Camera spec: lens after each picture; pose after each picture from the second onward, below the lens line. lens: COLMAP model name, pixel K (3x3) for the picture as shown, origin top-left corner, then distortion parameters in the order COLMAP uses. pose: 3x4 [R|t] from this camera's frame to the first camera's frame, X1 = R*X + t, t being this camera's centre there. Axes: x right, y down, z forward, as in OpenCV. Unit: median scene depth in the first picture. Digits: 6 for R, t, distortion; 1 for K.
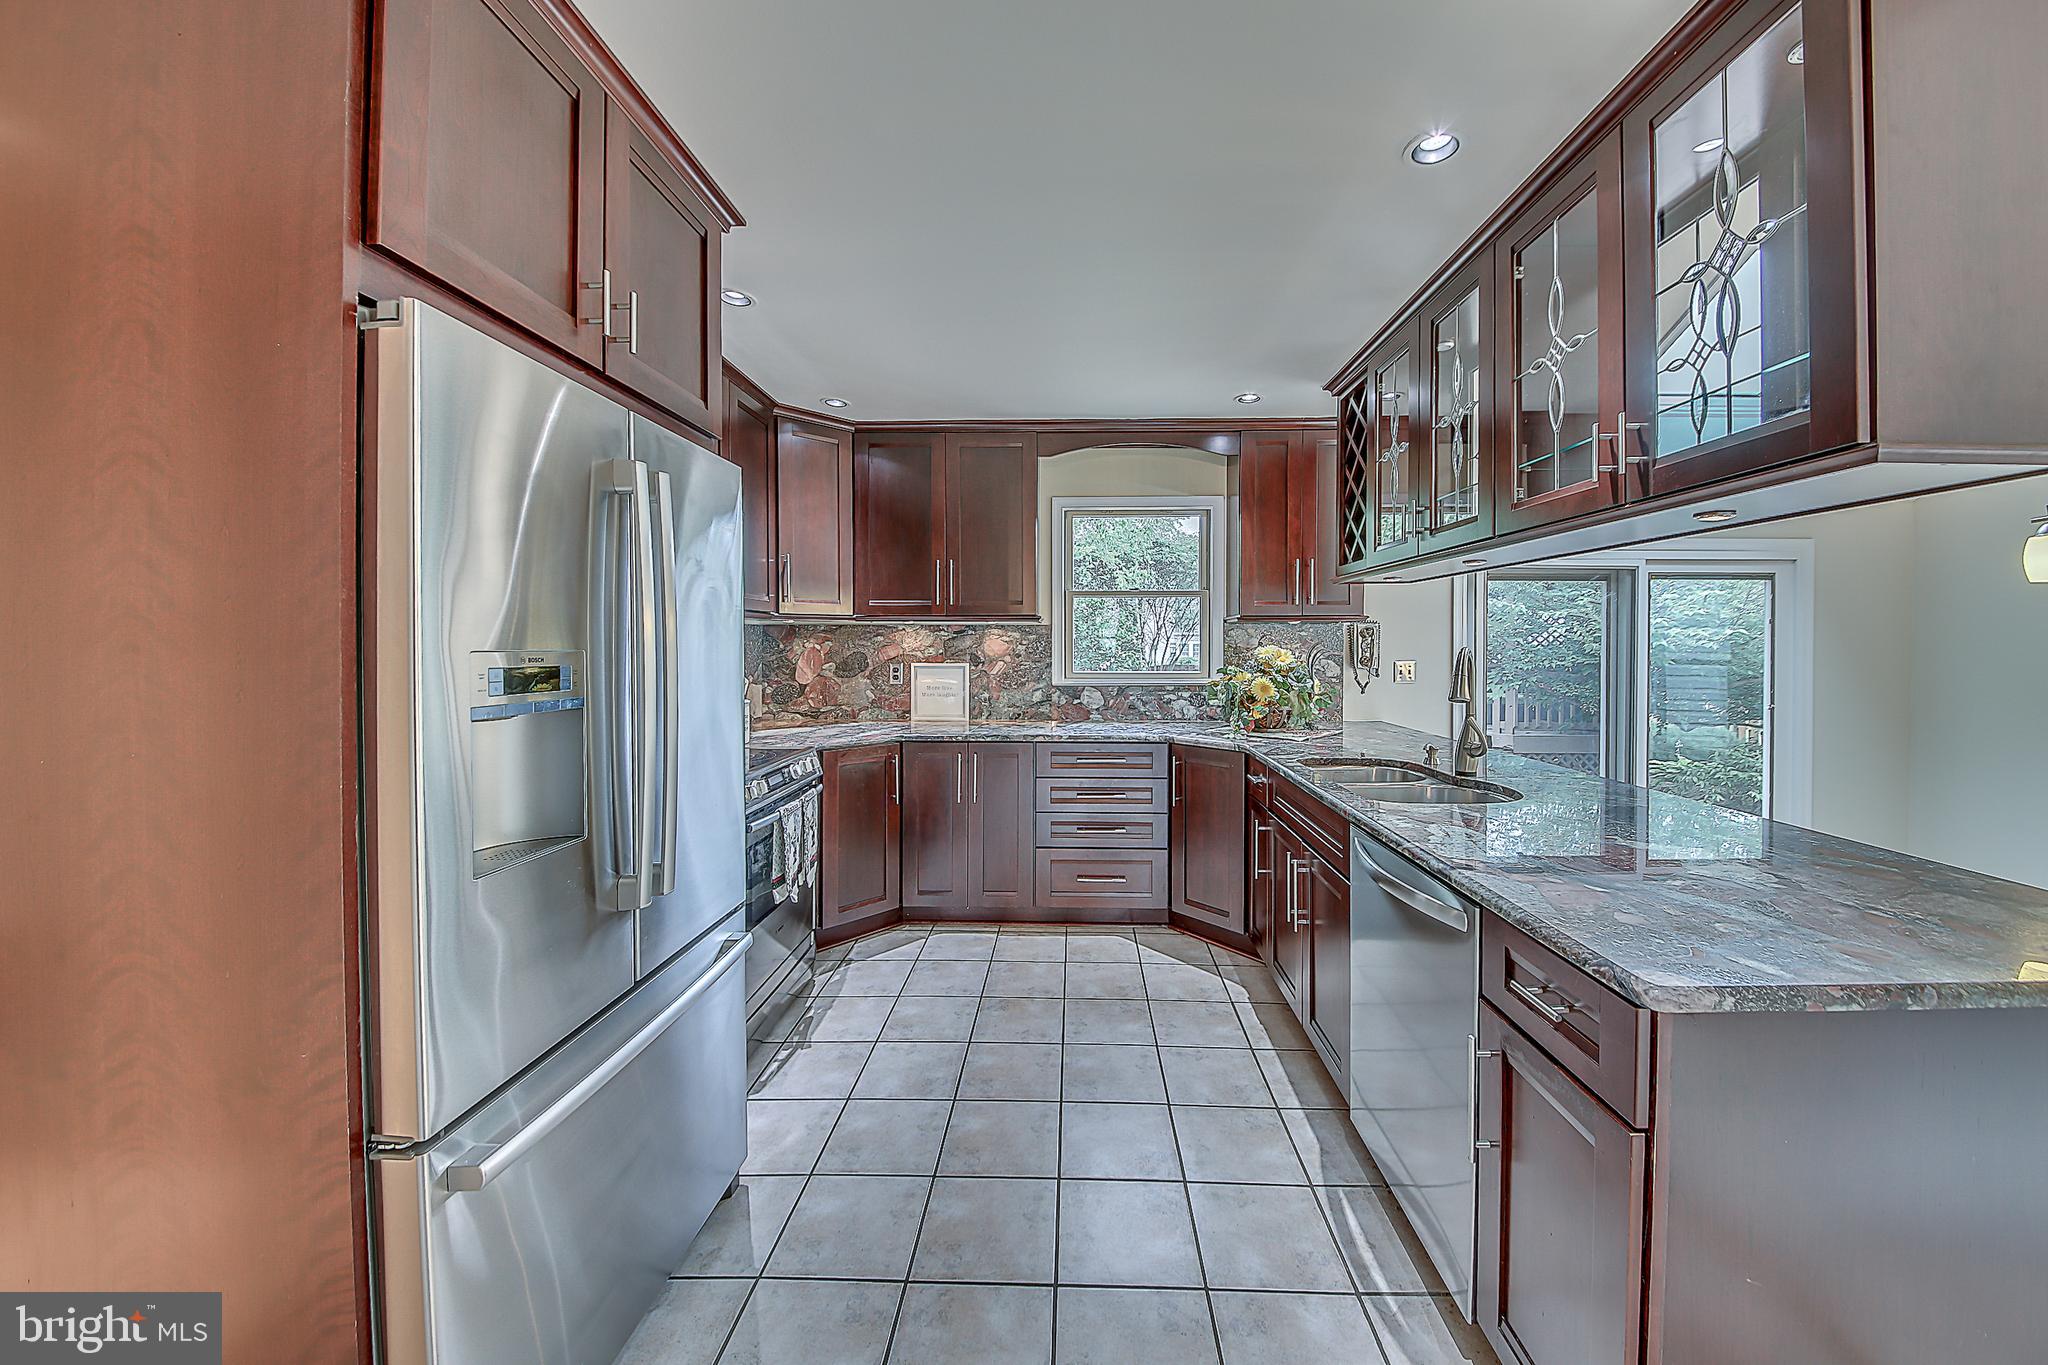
lens RADIAL K [[752.7, 0, 1032.6], [0, 752.7, 647.2], [0, 0, 1]] dist [0.022984, -0.020279]
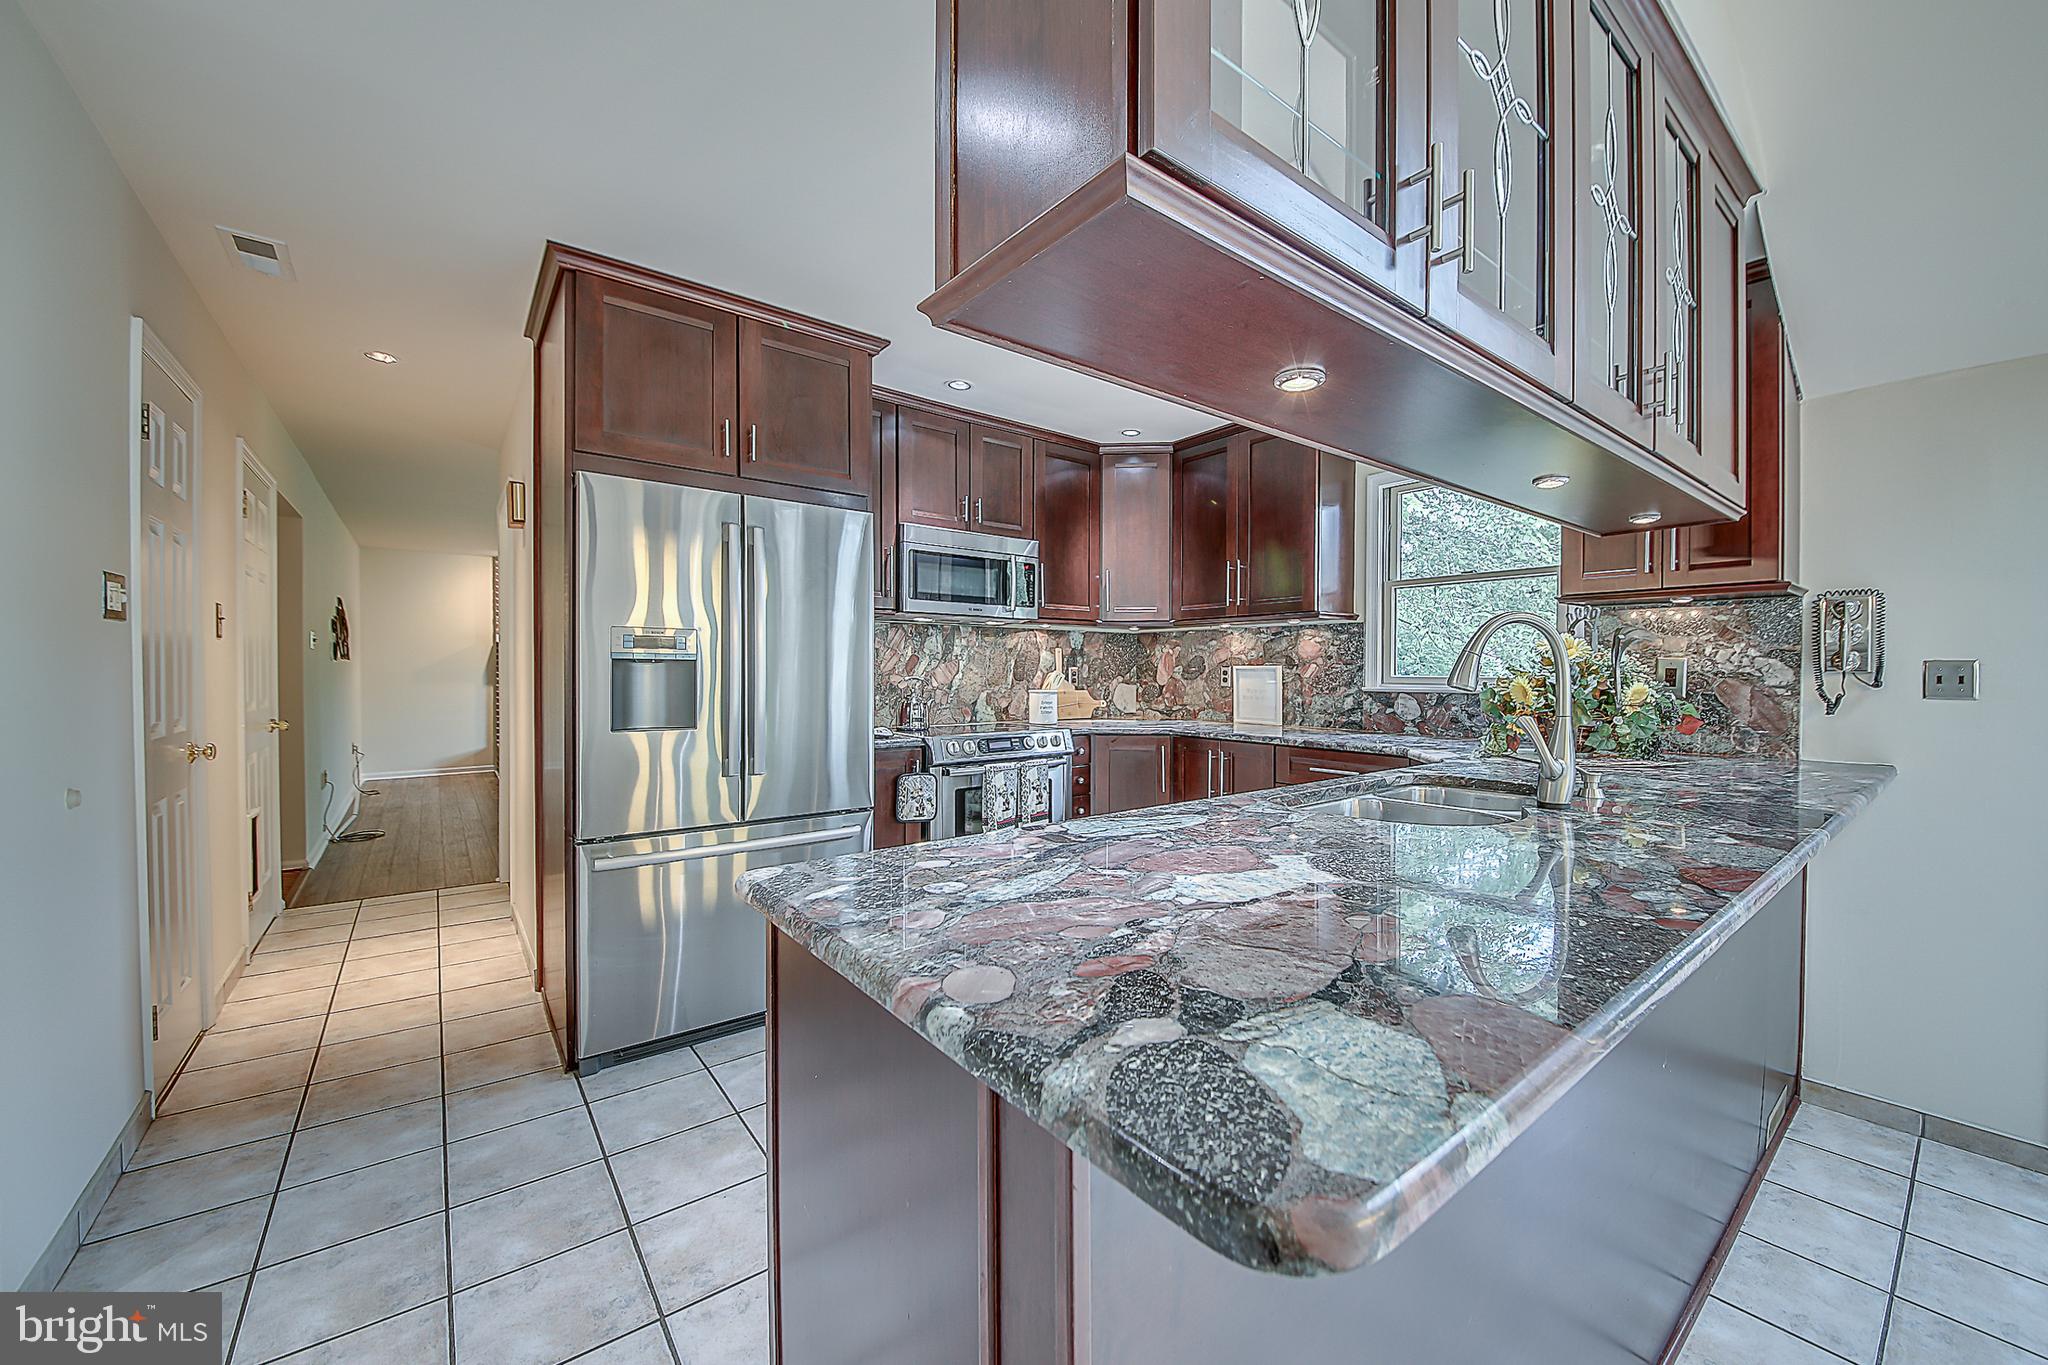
lens RADIAL K [[756.0, 0, 1024.0], [0, 756.0, 682.5], [0, 0, 1]] dist [0.025552, -0.020656]
pose [[0.638354, 0.018470, -0.769521, 0.613784], [-0.009490, 0.999825, 0.016125, 0.040978], [0.769684, -0.002990, 0.638418, 0.175354]]
